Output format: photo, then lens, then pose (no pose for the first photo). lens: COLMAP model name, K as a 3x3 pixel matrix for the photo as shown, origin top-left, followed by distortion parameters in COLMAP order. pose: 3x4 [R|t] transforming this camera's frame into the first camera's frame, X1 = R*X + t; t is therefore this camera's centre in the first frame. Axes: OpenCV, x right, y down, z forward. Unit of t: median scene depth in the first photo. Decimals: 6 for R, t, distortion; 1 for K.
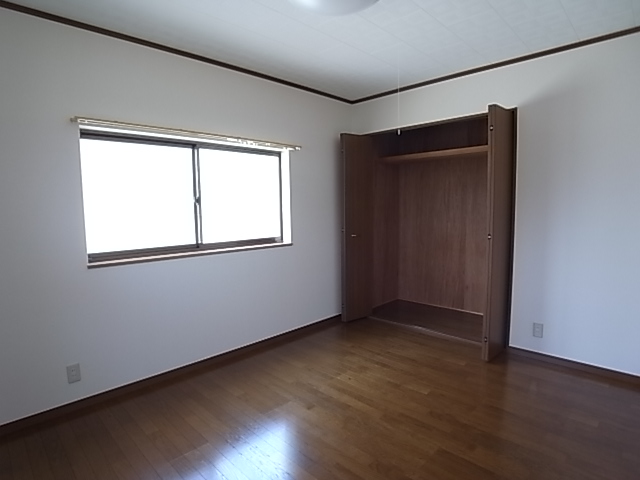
lens RADIAL K [[368.8, 0, 303.1], [0, 368.8, 242.2], [0, 0, 1]] dist [-0.055487, -0.000877]
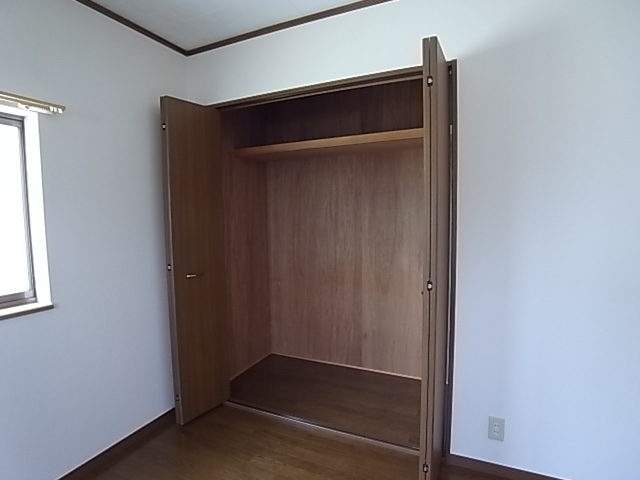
lens RADIAL K [[368.8, 0, 303.1], [0, 368.8, 242.2], [0, 0, 1]] dist [-0.055487, -0.000877]
pose [[0.944524, -0.025642, 0.327441, 0.105790], [0.034092, 0.999217, -0.020091, -0.048076], [-0.326670, 0.030140, 0.944658, 0.358703]]
